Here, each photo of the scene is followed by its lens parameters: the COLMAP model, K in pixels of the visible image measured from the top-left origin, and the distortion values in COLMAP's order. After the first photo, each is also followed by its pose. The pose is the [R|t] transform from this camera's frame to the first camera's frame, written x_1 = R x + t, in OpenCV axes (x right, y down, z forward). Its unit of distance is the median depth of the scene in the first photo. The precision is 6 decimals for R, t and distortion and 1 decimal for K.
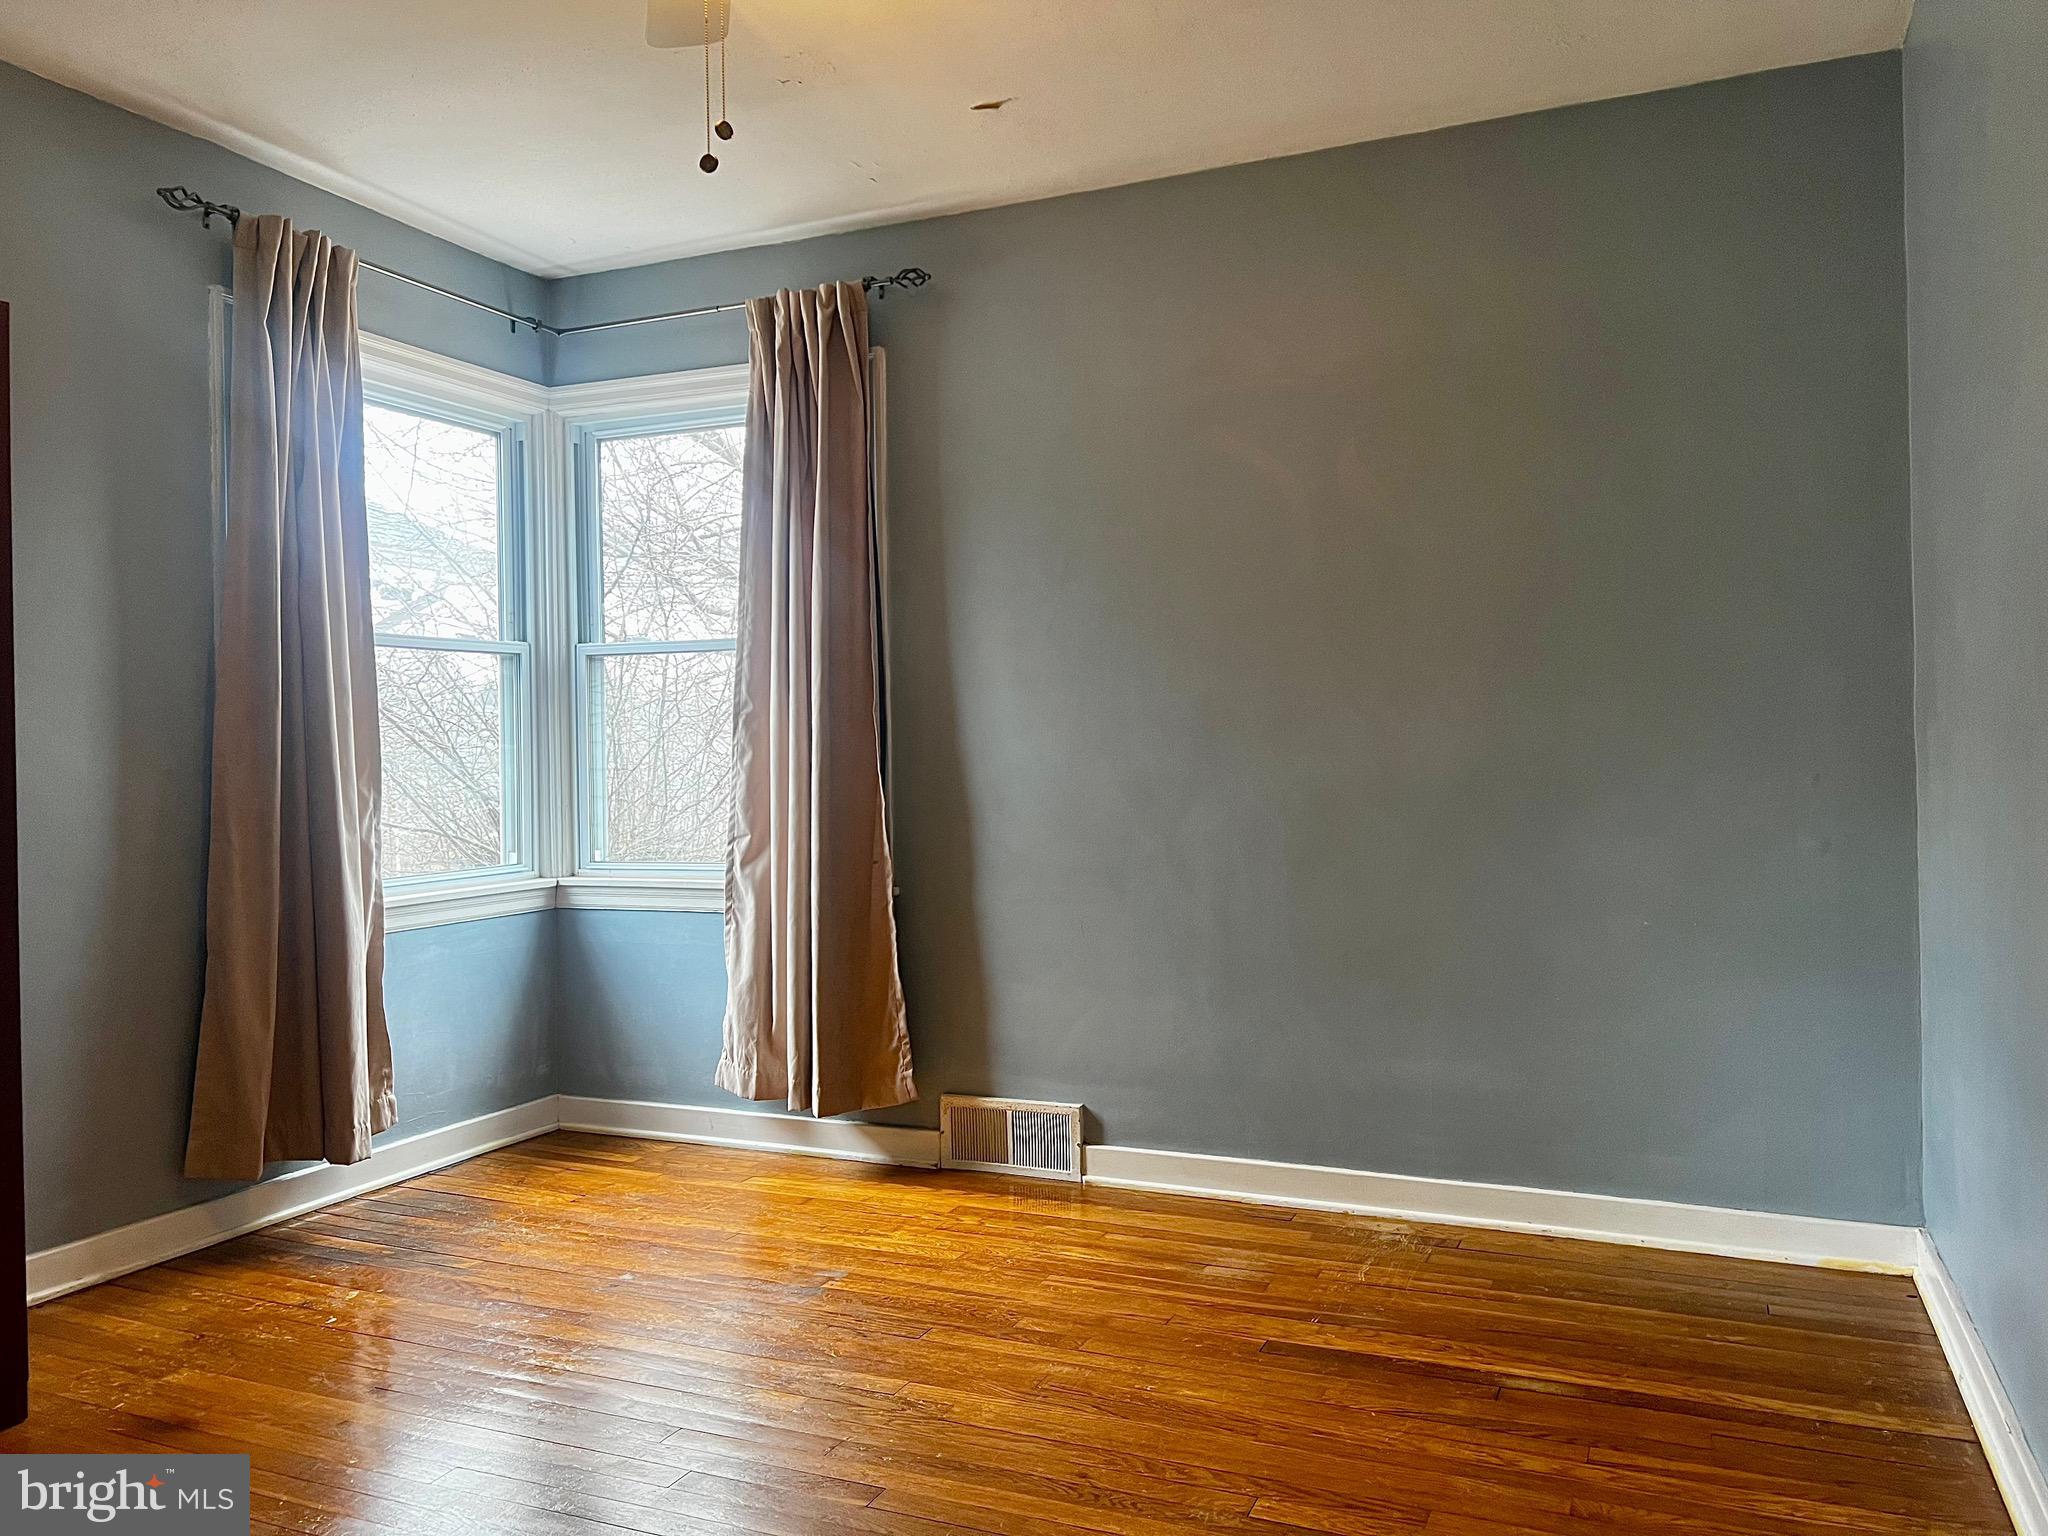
lens RADIAL K [[1548.1, 0, 1021.8], [0, 1548.1, 762.4], [0, 0, 1]] dist [-0.004437, -0.001091]
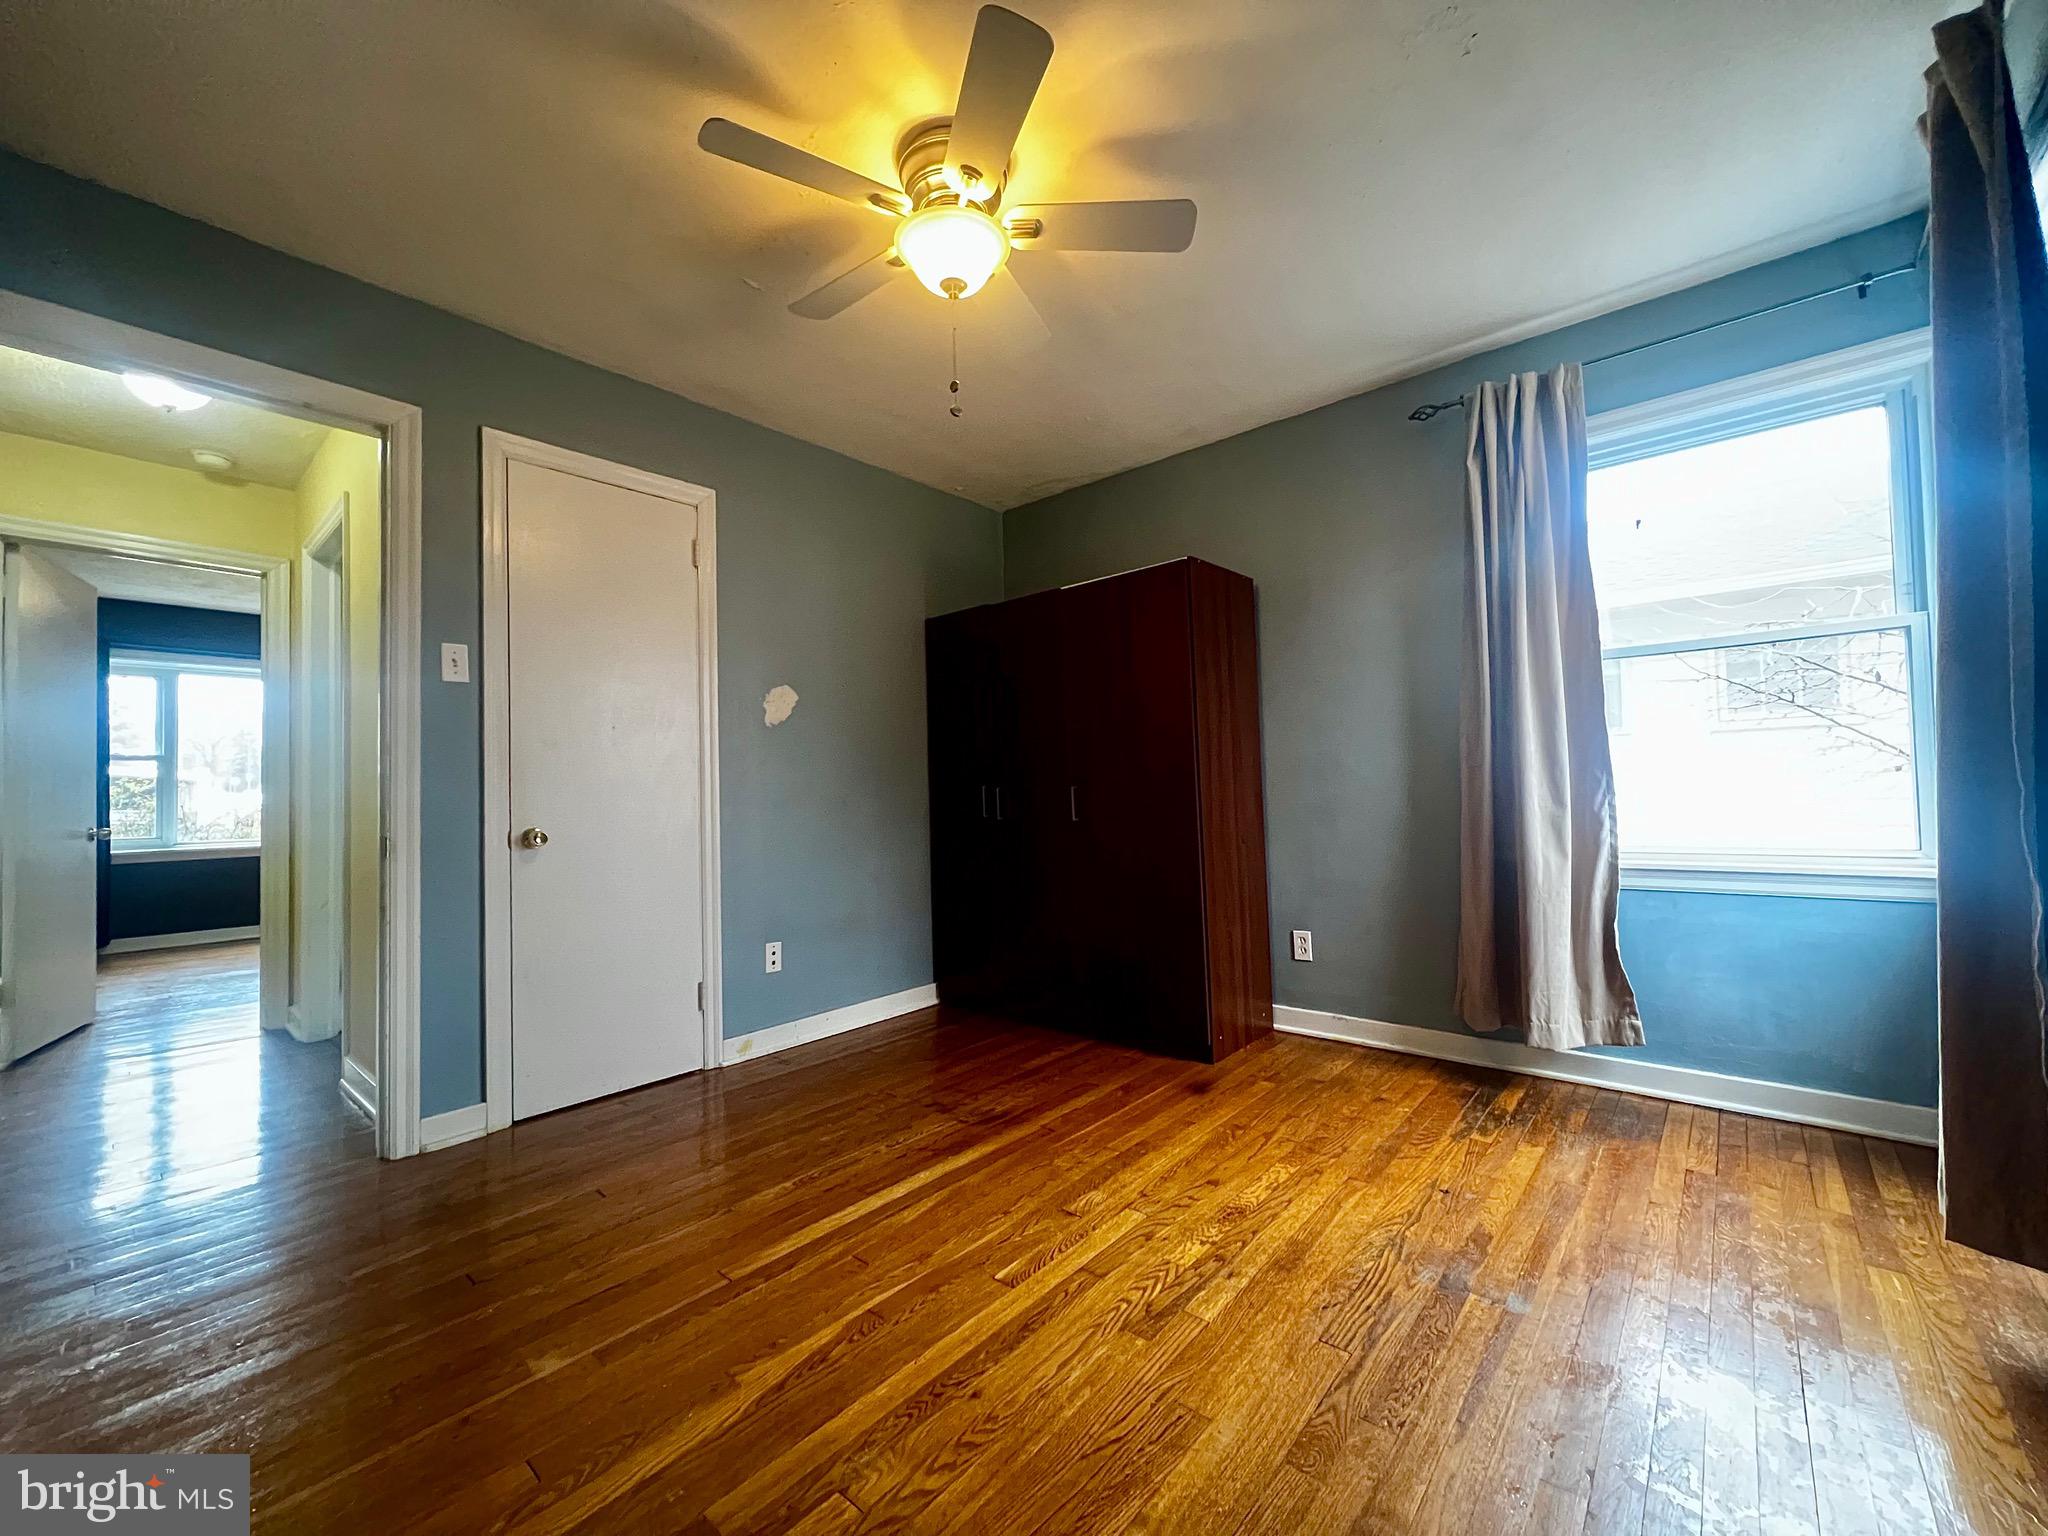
lens RADIAL K [[827.6, 0, 1020.8], [0, 827.6, 774.1], [0, 0, 1]] dist [-0.001961, 0.000589]
pose [[-0.310219, 0.006792, -0.950641, 0.372243], [0.027289, 0.999626, -0.001763, 0.006239], [0.950273, -0.026489, -0.310288, 0.748779]]
